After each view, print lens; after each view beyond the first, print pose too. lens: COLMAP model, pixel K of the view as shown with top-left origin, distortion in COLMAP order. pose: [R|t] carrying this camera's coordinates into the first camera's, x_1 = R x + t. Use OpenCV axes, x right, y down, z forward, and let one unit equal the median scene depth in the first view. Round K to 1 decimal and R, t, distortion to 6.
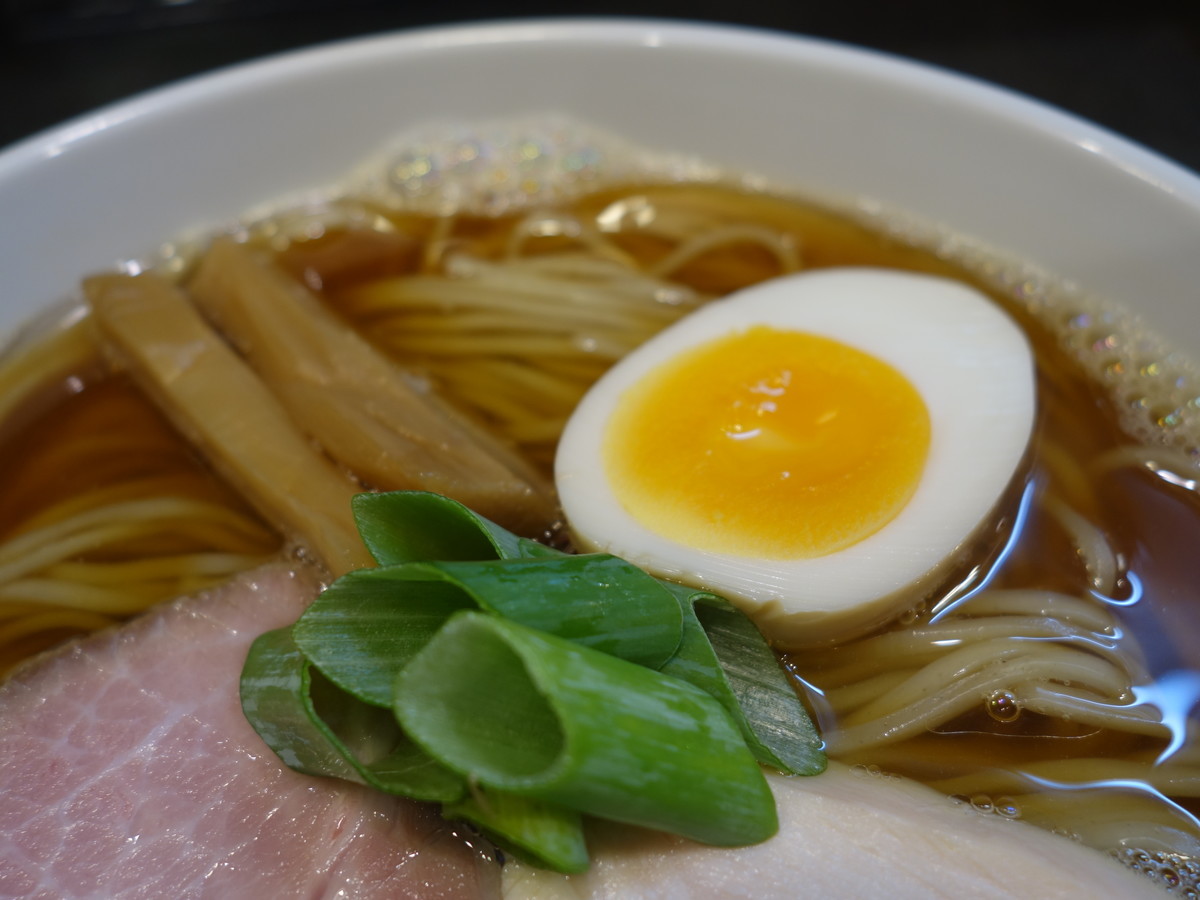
lens RADIAL K [[1028.3, 0, 600.0], [0, 1028.3, 450.0], [0, 0, 1]] dist [0.019503, 0.009797]
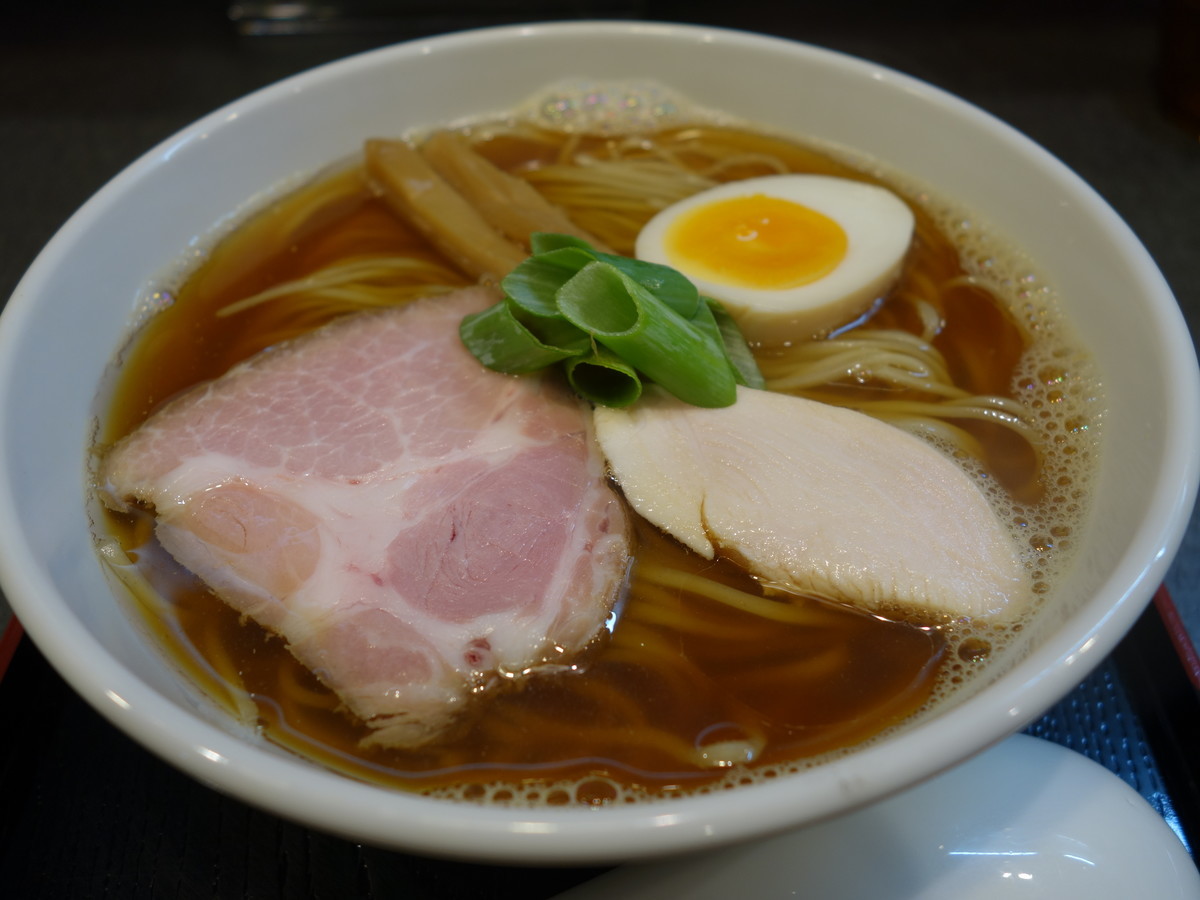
lens RADIAL K [[1028.3, 0, 600.0], [0, 1028.3, 450.0], [0, 0, 1]] dist [0.019503, 0.009797]
pose [[0.994157, 0.102622, -0.033482, -0.010110], [-0.104722, 0.992135, -0.068566, 0.556186], [0.026182, 0.071671, 0.997085, -0.860220]]
